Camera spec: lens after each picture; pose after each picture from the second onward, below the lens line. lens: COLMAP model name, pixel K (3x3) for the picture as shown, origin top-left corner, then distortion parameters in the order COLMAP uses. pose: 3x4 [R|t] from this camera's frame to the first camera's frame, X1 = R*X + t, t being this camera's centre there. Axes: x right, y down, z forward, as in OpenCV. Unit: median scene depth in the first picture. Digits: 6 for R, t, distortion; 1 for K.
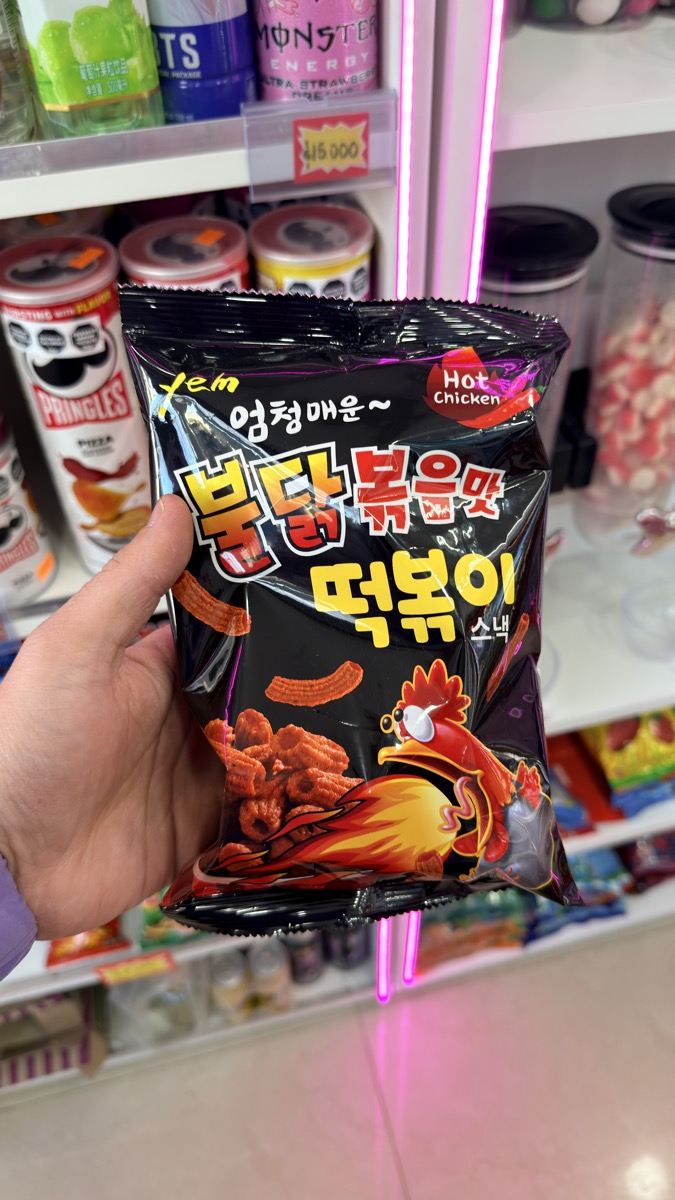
lens RADIAL K [[883.8, 0, 341.5], [0, 883.8, 590.2], [0, 0, 1]] dist [-0.023075, -0.004559]
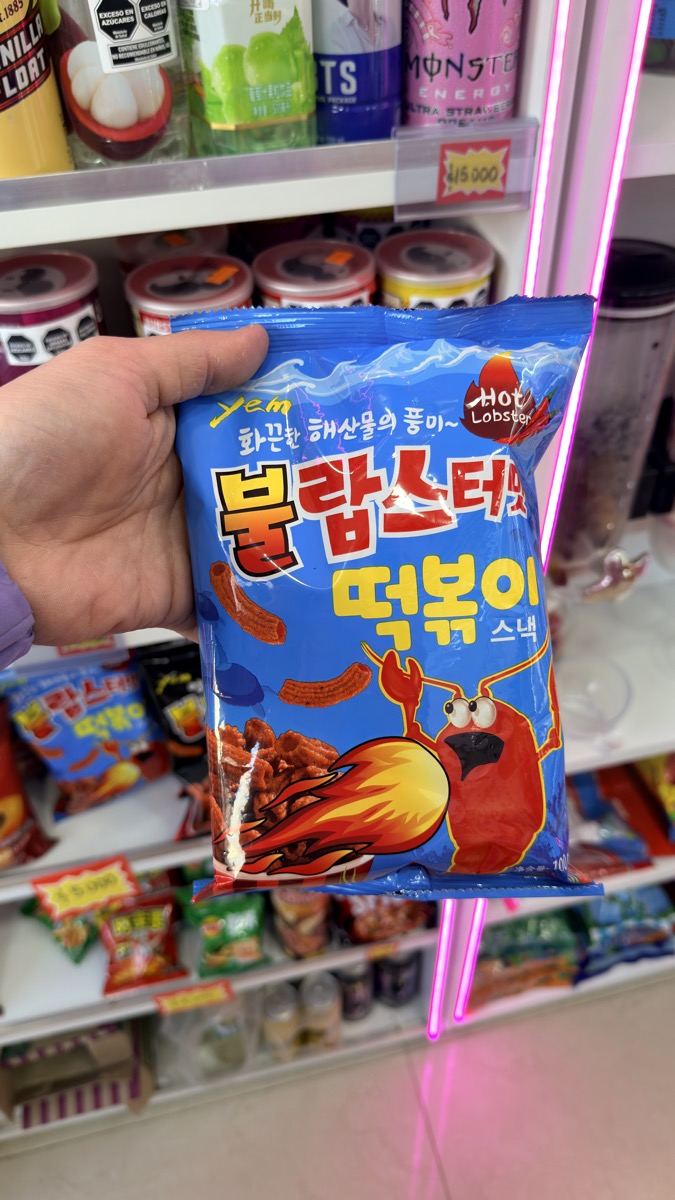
lens RADIAL K [[883.7, 0, 344.4], [0, 883.7, 595.2], [0, 0, 1]] dist [-0.023125, -0.006269]
pose [[0.999906, 0.013689, -0.000976, -0.143173], [-0.013721, 0.998577, -0.051530, 0.053980], [0.000270, 0.051539, 0.998671, -0.022019]]
